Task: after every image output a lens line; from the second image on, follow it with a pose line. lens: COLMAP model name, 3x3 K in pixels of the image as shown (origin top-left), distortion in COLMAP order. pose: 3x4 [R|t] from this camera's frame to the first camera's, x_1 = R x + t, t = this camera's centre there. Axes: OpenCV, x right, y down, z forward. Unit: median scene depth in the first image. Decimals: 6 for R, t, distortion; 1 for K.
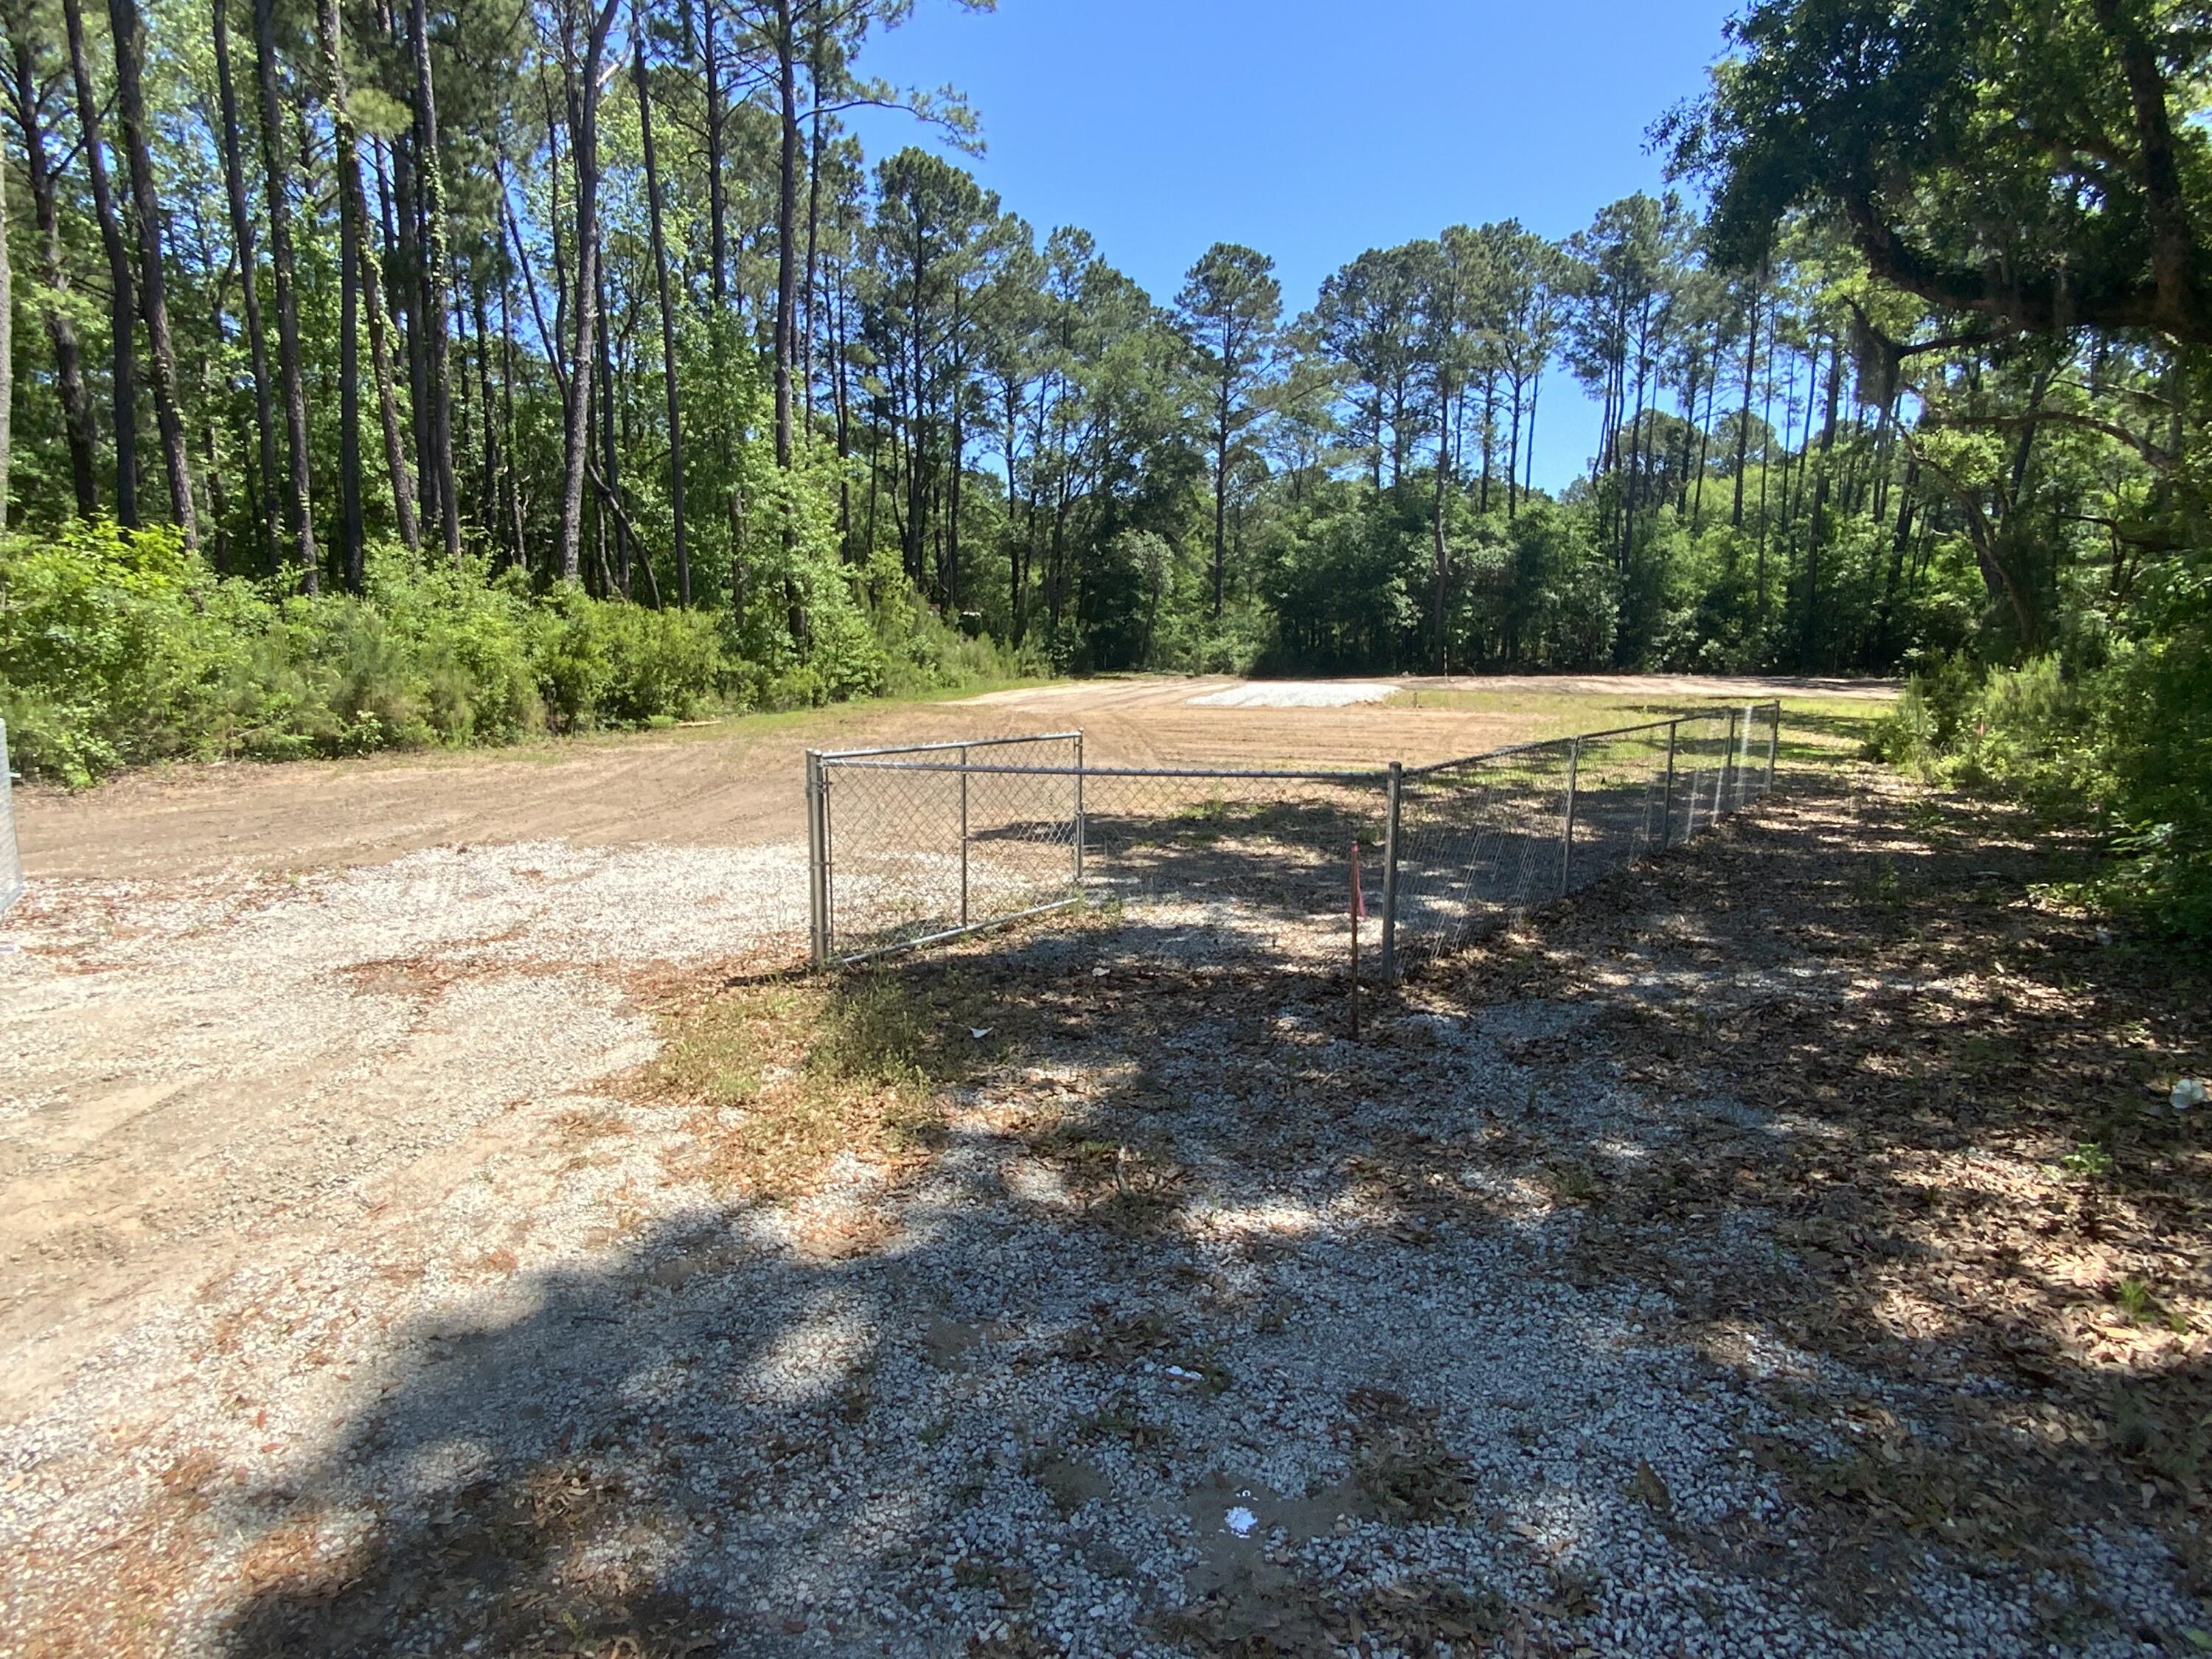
lens RADIAL K [[1251.9, 0, 1106.0], [0, 1251.9, 829.5], [0, 0, 1]] dist [0.116427, -0.169683]
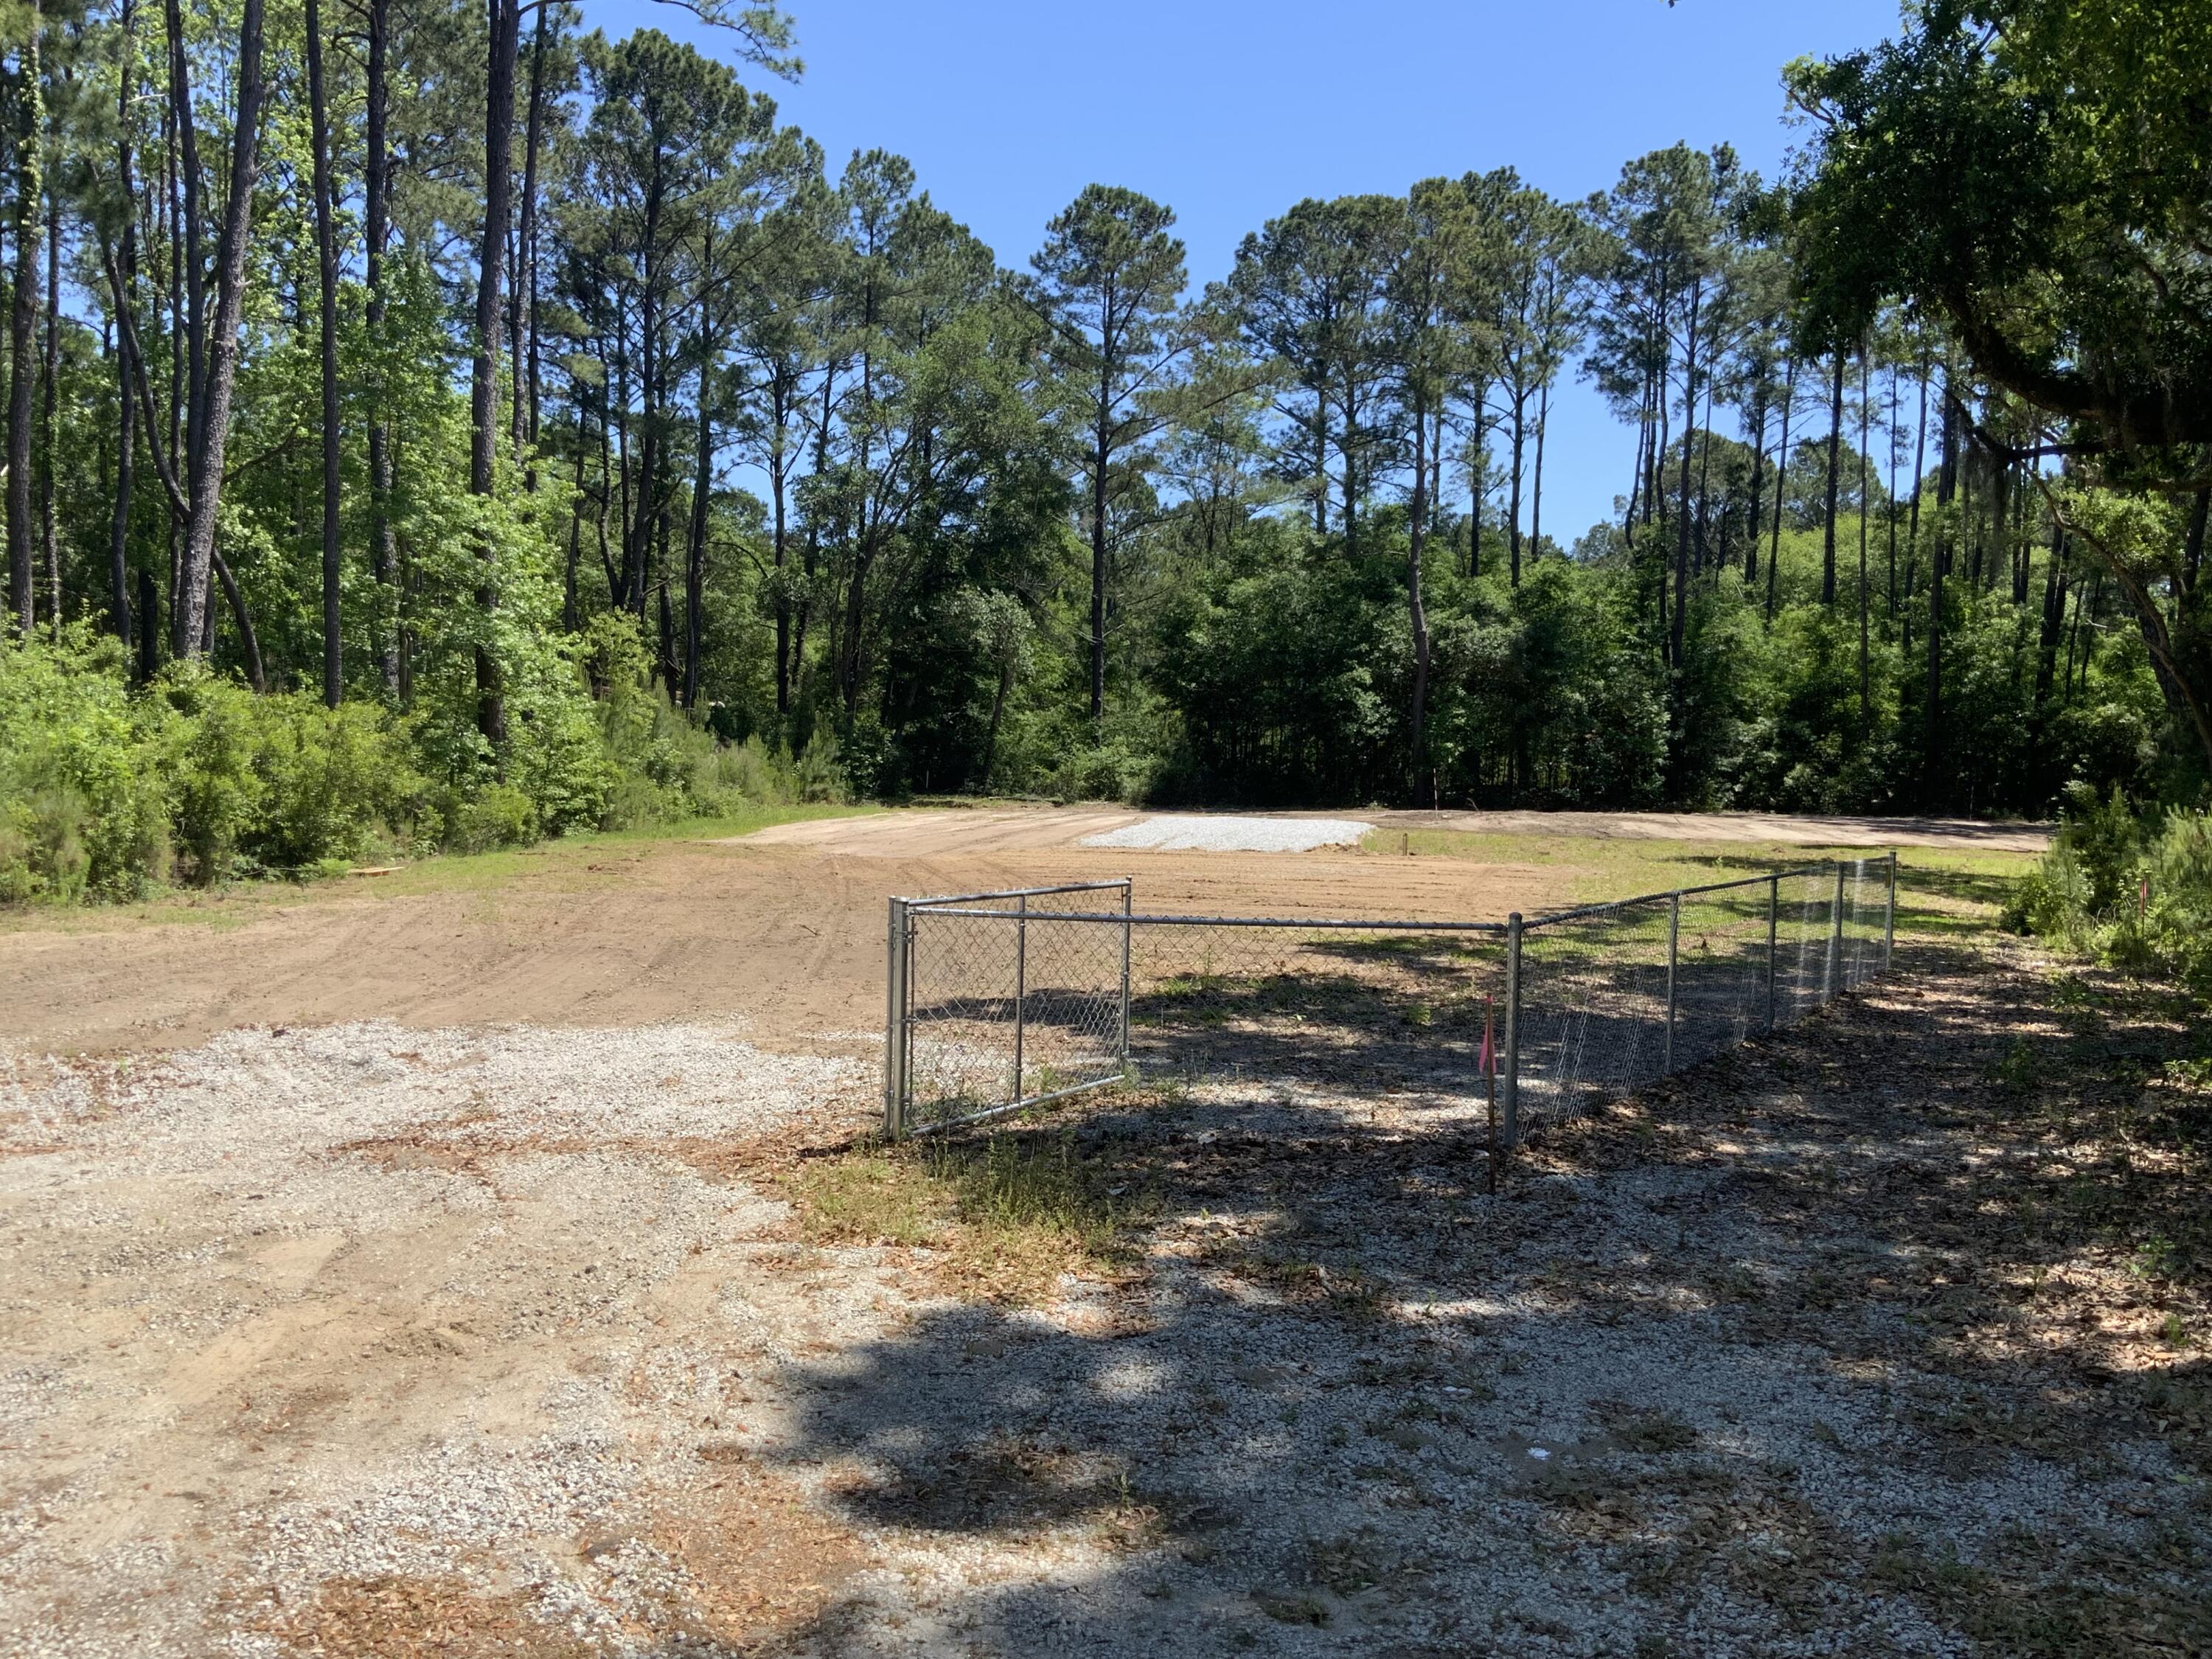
lens RADIAL K [[1983.5, 0, 1106.0], [0, 1983.5, 829.5], [0, 0, 1]] dist [0.200911, -0.484972]
pose [[0.993909, 0.009603, 0.109787, -0.024257], [0.002161, 0.994307, -0.106534, 0.004408], [-0.110185, 0.106122, 0.988229, -0.047369]]
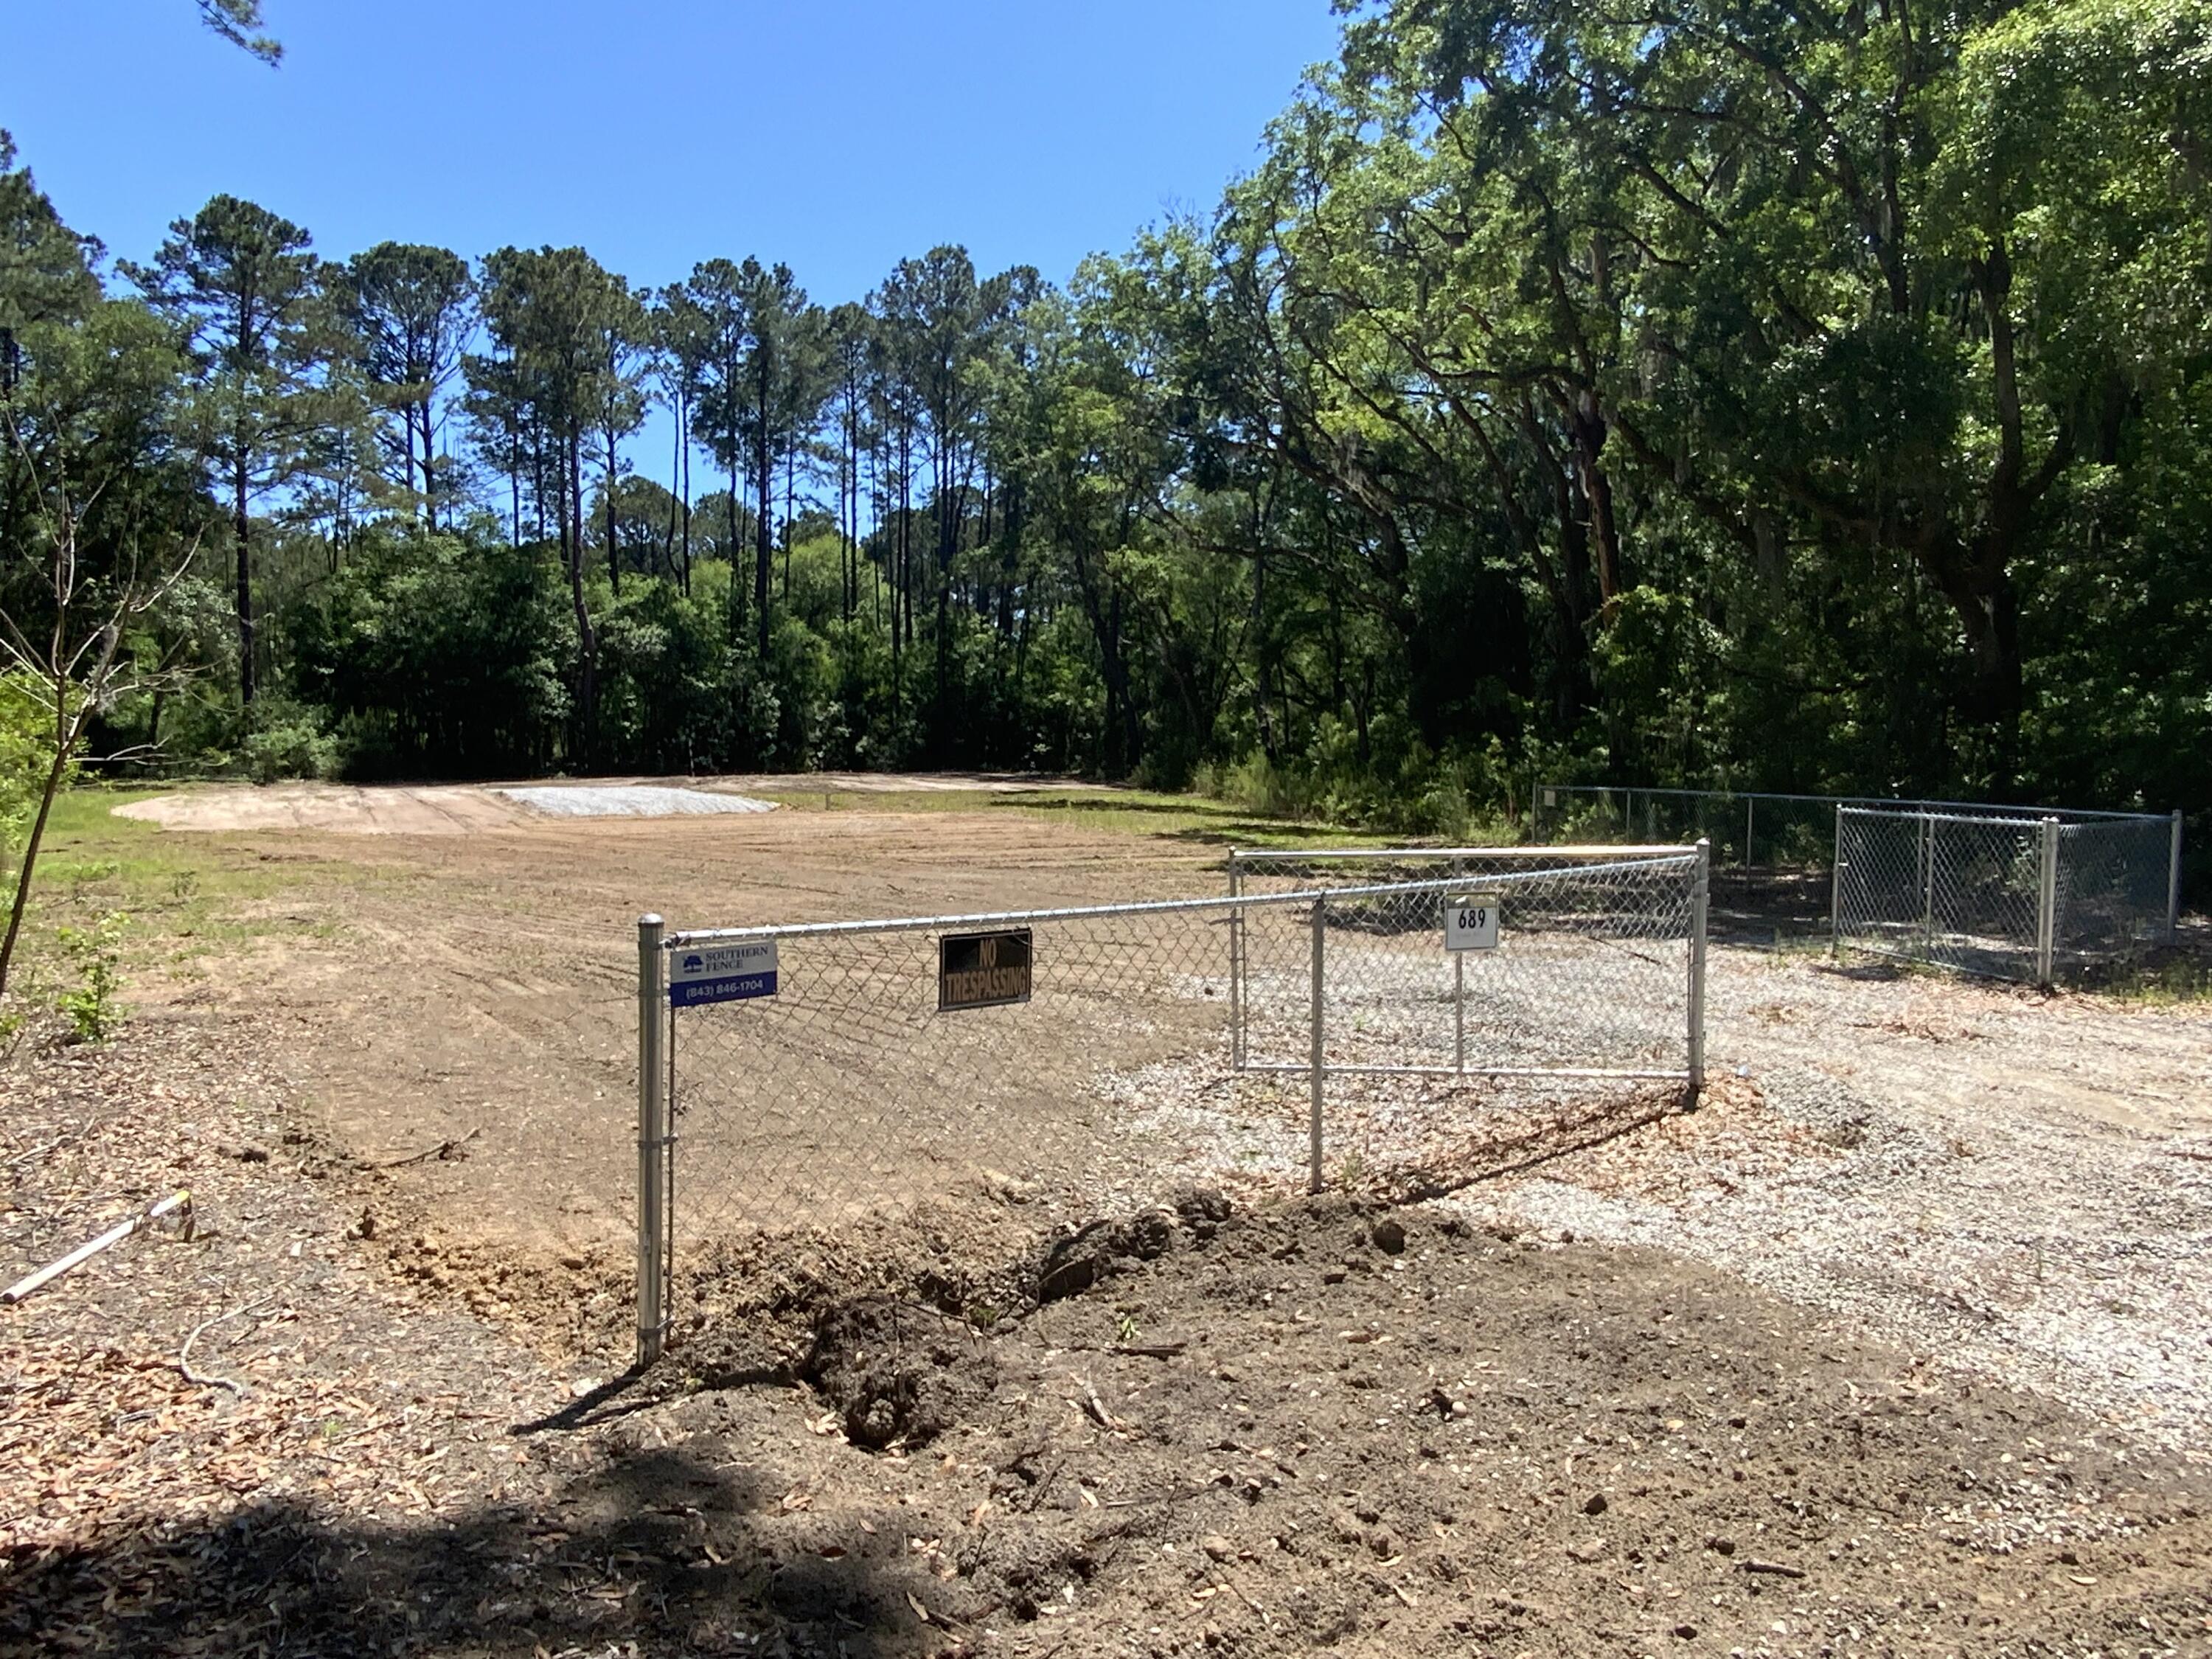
lens RADIAL K [[1550.5, 0, 1106.0], [0, 1550.5, 829.5], [0, 0, 1]] dist [0.072618, -0.101297]
pose [[0.709896, -0.042838, 0.703003, -0.216751], [0.103920, 0.993594, -0.044393, -0.008874], [-0.696598, 0.104570, 0.709800, 0.055336]]
